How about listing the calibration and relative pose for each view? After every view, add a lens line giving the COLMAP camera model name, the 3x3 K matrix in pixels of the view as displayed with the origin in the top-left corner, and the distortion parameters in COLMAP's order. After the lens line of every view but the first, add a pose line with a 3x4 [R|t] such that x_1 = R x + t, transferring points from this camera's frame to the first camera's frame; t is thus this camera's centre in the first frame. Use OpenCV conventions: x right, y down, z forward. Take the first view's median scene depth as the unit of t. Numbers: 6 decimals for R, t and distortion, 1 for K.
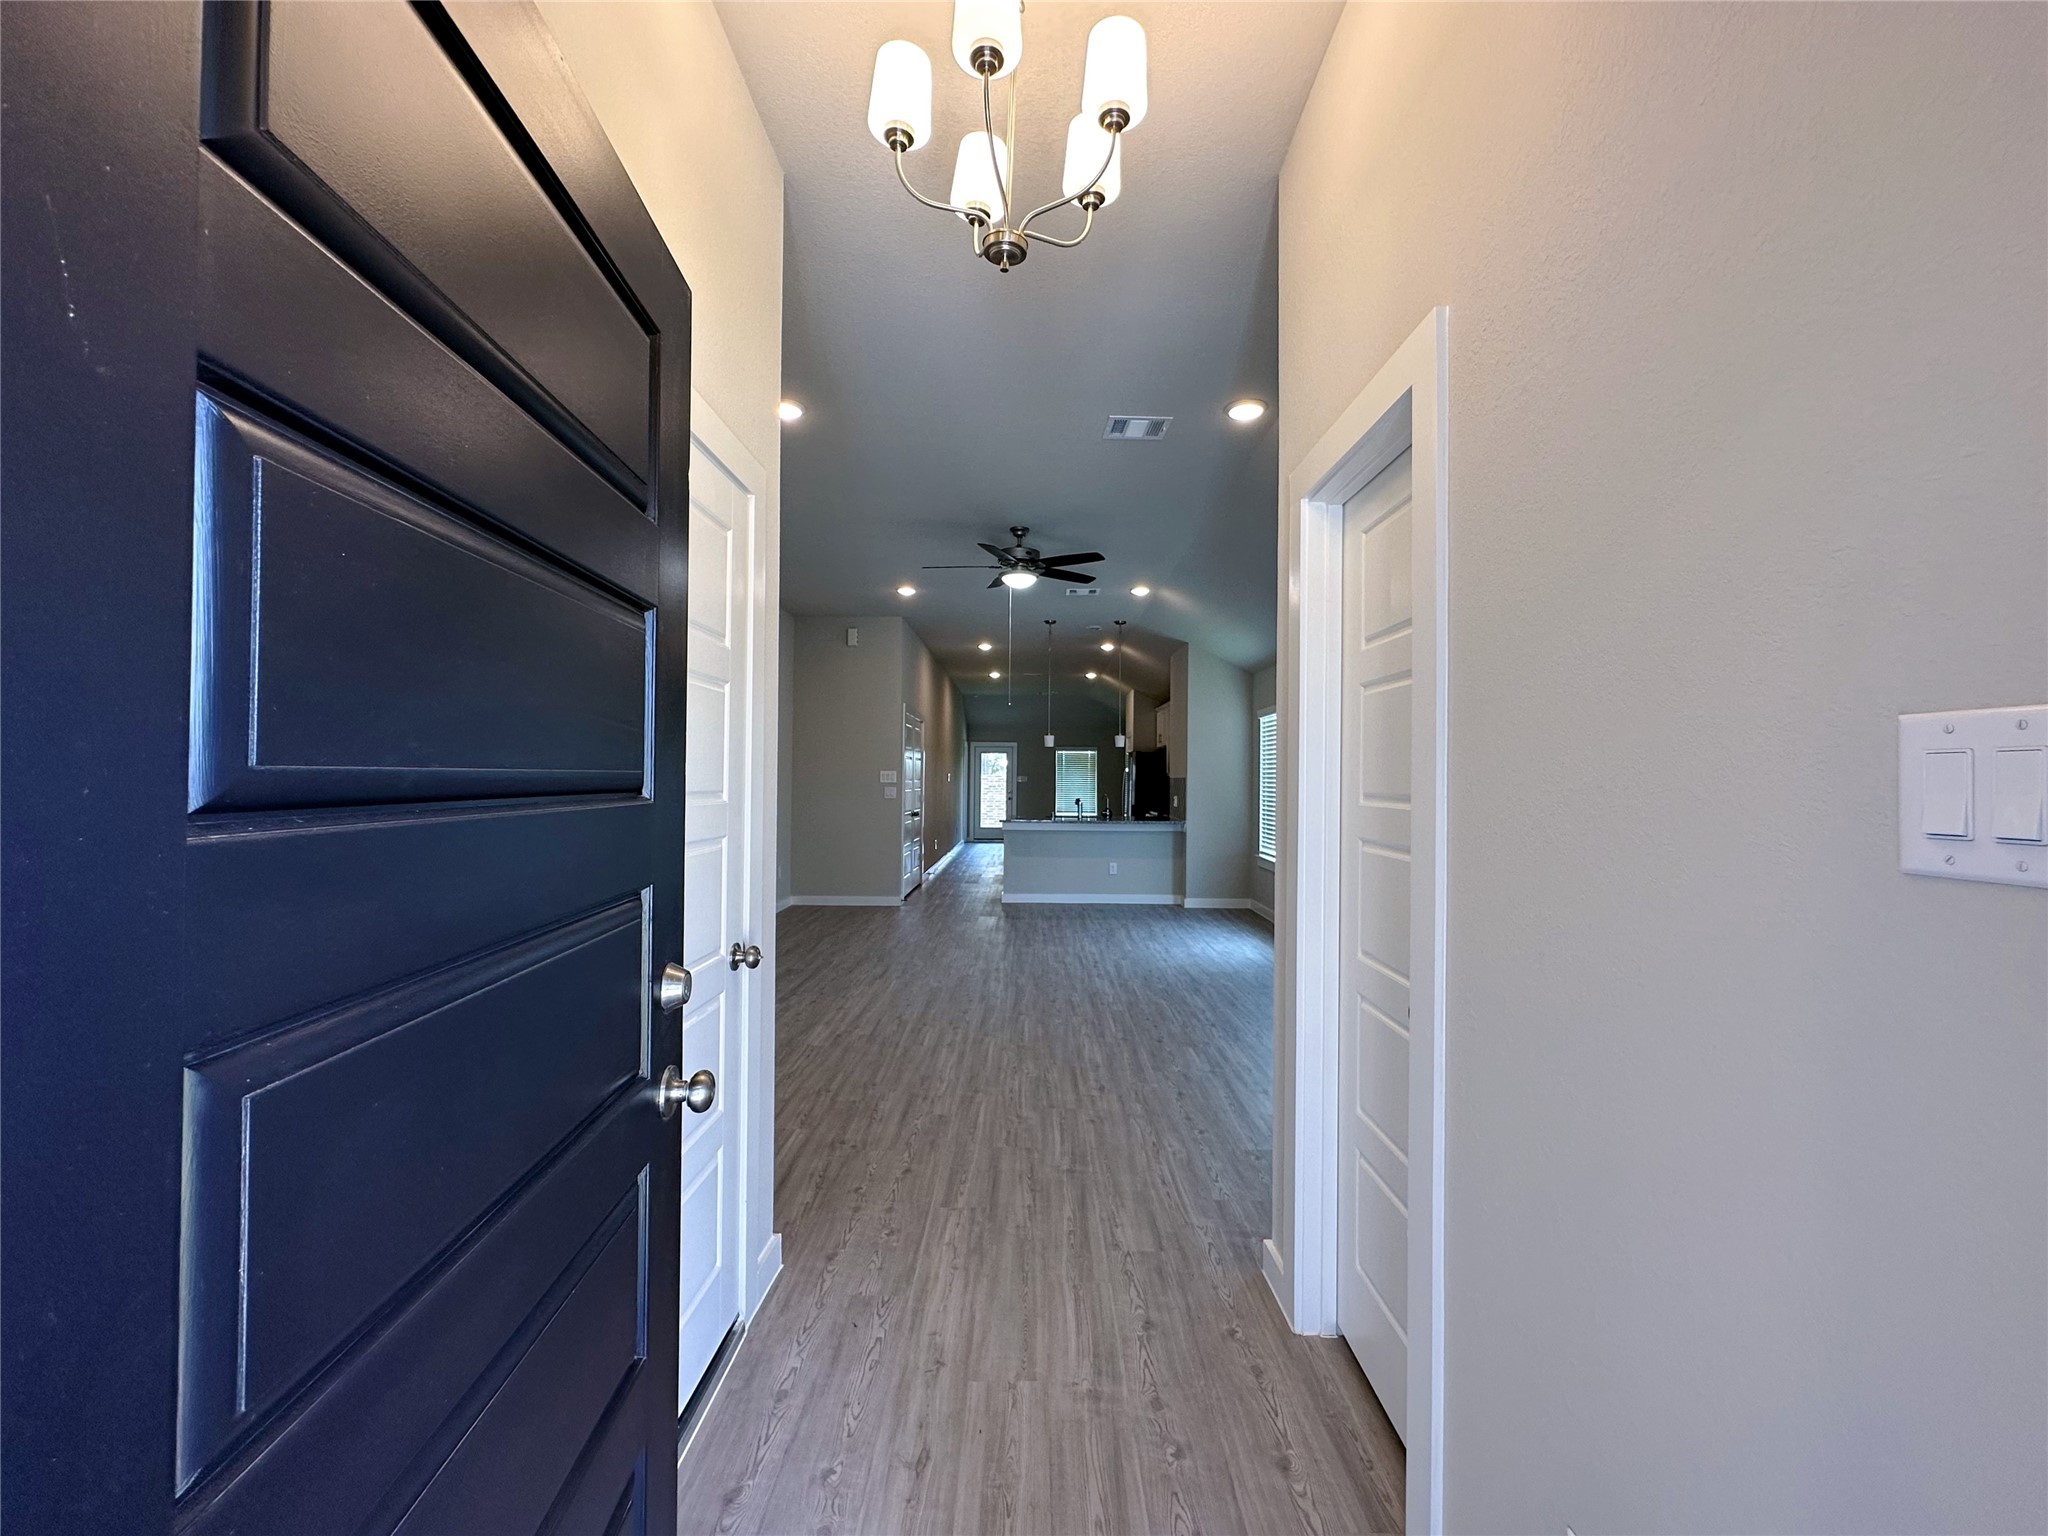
lens RADIAL K [[818.7, 0, 1039.3], [0, 818.7, 778.0], [0, 0, 1]] dist [-0.005114, 0.000317]
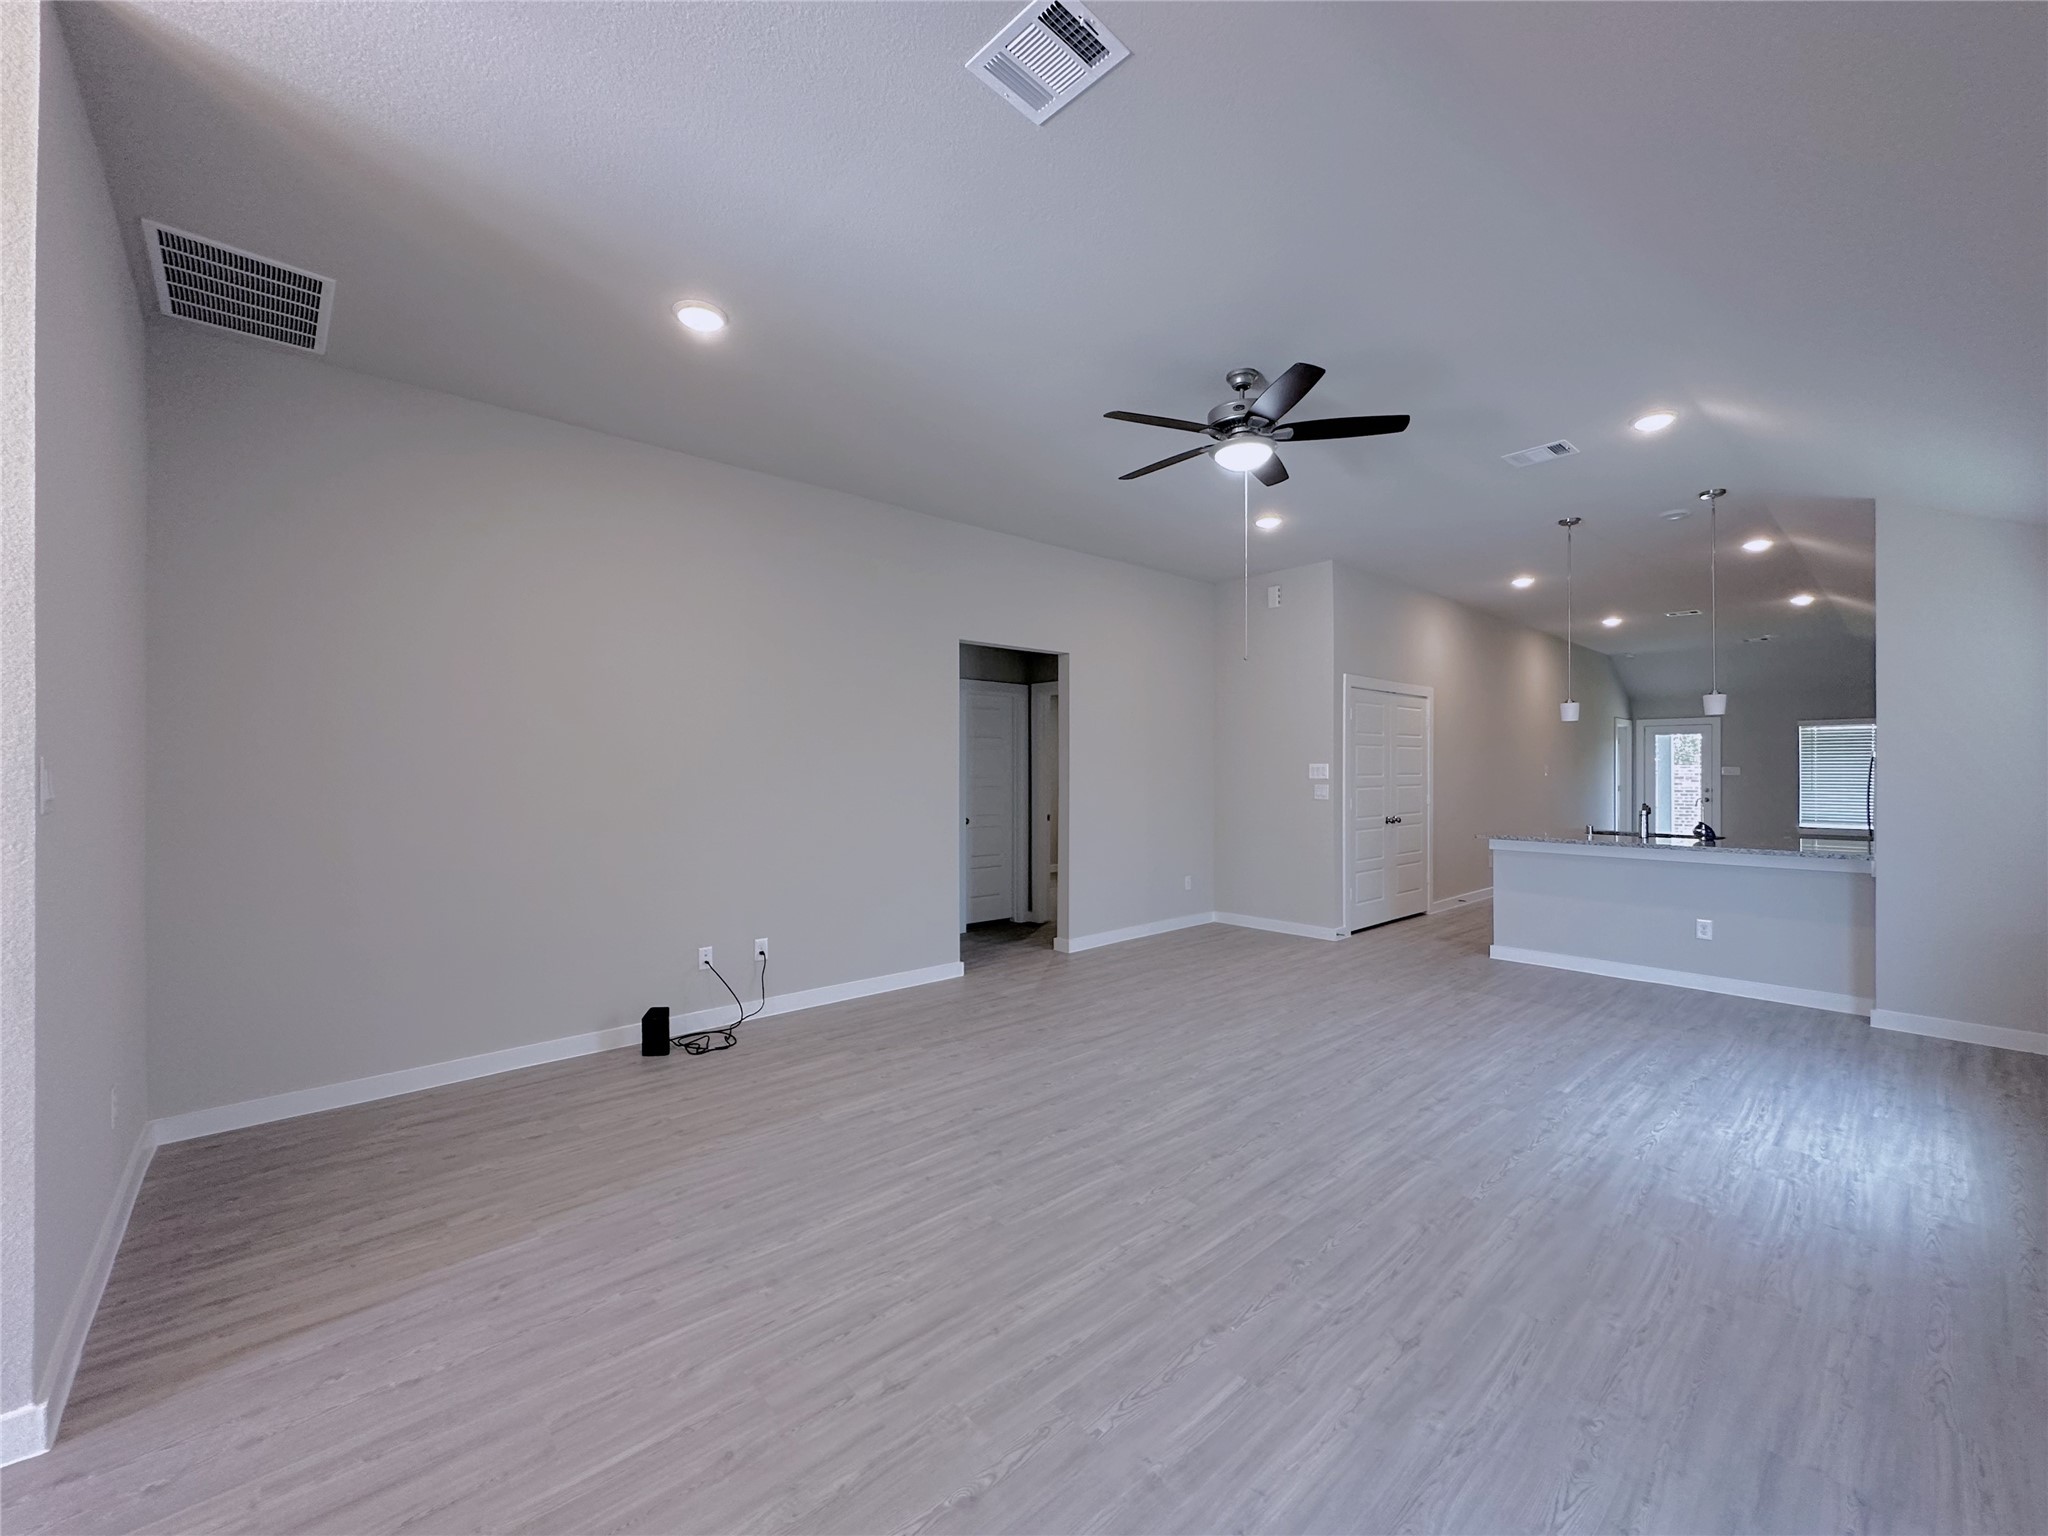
lens RADIAL K [[818.7, 0, 1040.0], [0, 818.7, 771.7], [0, 0, 1]] dist [-0.005114, 0.000317]
pose [[0.678358, -0.004867, -0.734716, 0.196537], [0.005741, 0.999983, -0.001324, -0.000999], [0.734710, -0.003320, 0.678374, 0.277293]]
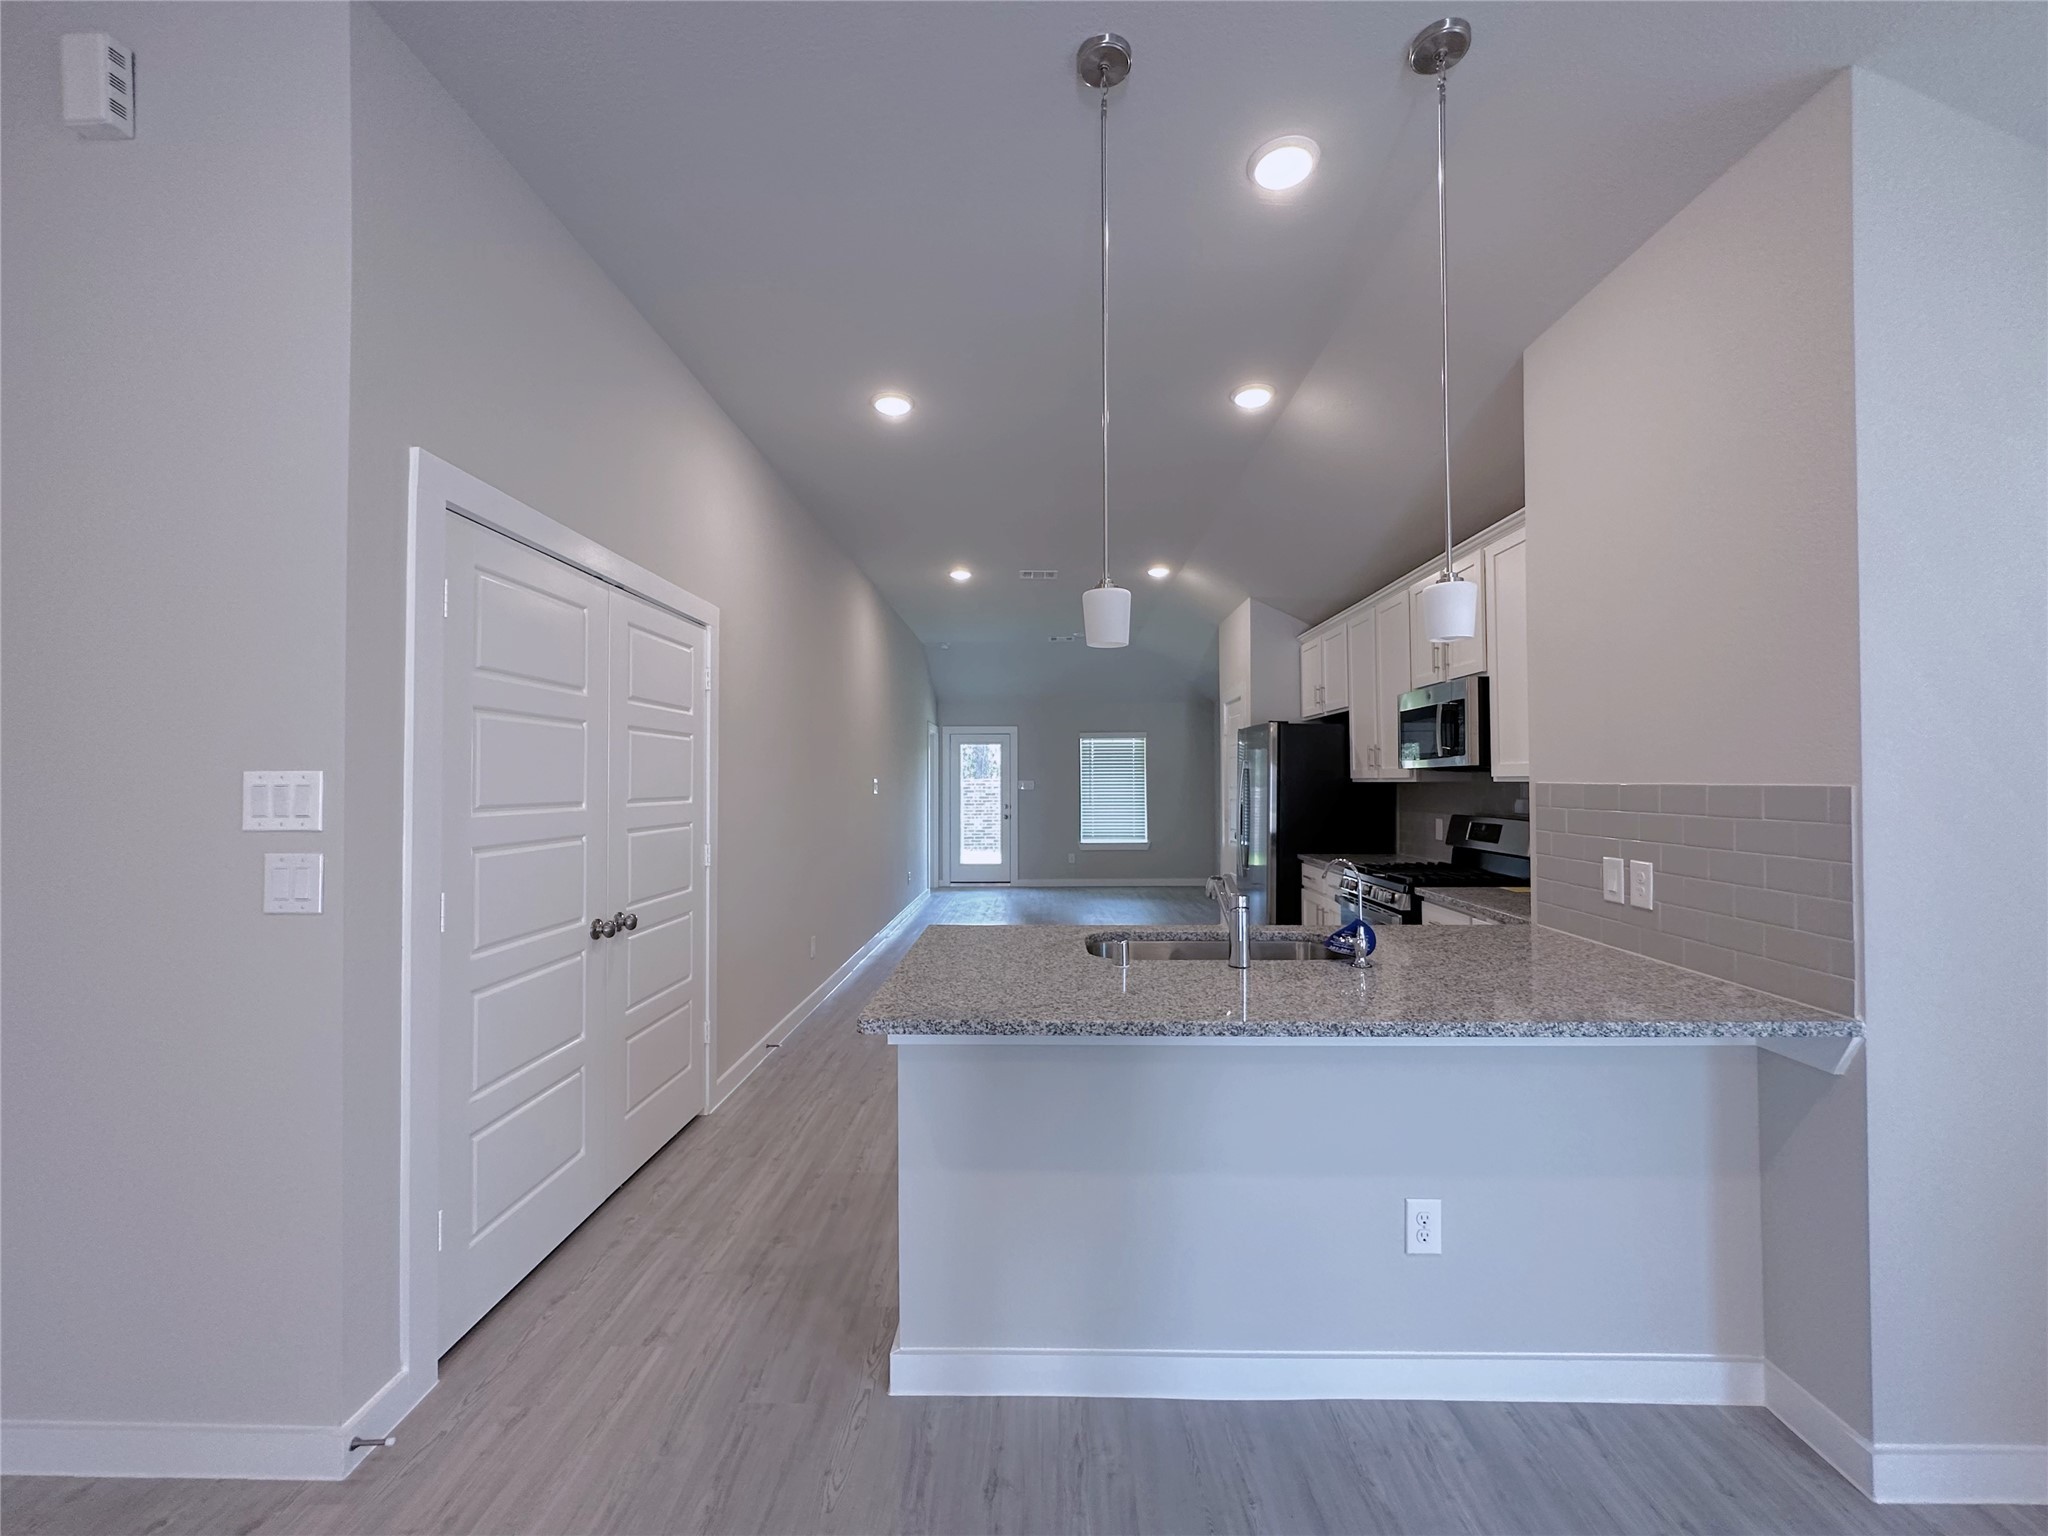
lens RADIAL K [[818.7, 0, 1023.1], [0, 818.7, 777.0], [0, 0, 1]] dist [-0.005114, 0.000317]
pose [[0.999854, -0.003883, -0.016614, -0.028999], [0.003818, 0.999985, -0.003910, -0.005677], [0.016629, 0.003846, 0.999854, 0.844441]]
